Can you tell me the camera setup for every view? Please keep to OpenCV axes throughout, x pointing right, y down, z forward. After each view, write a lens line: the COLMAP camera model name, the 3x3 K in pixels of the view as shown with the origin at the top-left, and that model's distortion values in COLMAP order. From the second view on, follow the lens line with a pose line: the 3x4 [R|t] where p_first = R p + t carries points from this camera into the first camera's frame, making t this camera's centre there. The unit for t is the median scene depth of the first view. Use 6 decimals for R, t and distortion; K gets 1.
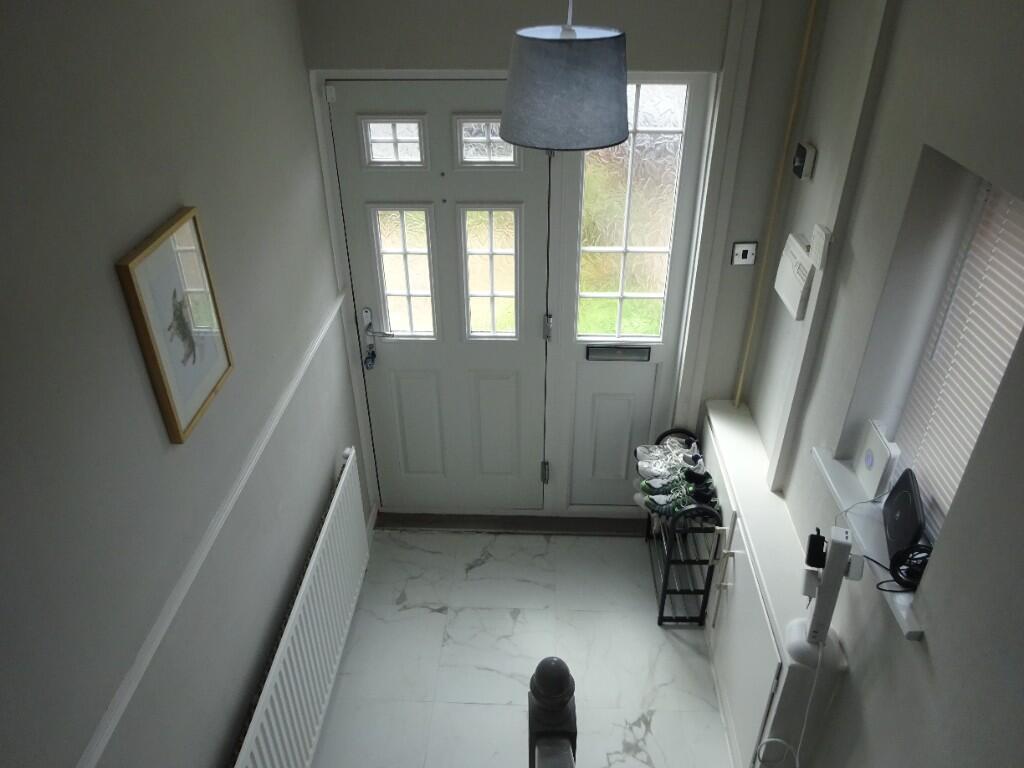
lens RADIAL K [[761.6, 0, 507.3], [0, 761.6, 383.0], [0, 0, 1]] dist [-0.002057, 0.032212]
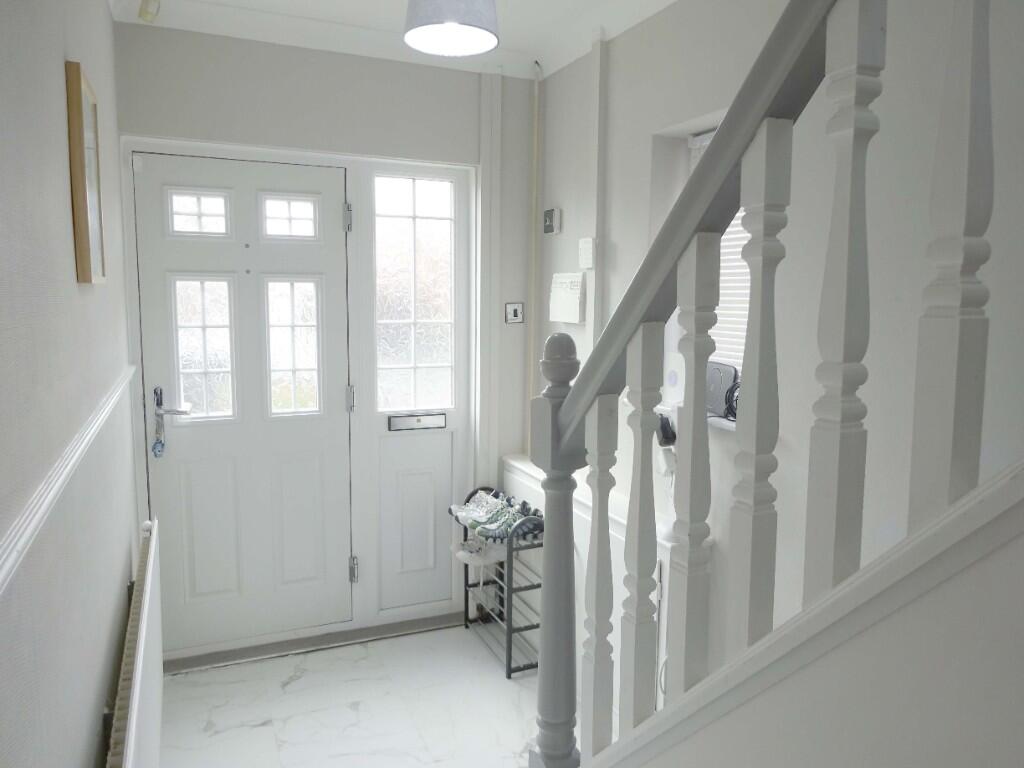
lens RADIAL K [[761.6, 0, 507.3], [0, 761.6, 383.0], [0, 0, 1]] dist [-0.002057, 0.032212]
pose [[0.900818, -0.032043, 0.433013, -0.212086], [0.215116, 0.899213, -0.380975, 0.364882], [-0.377163, 0.436337, 0.816920, 0.066205]]
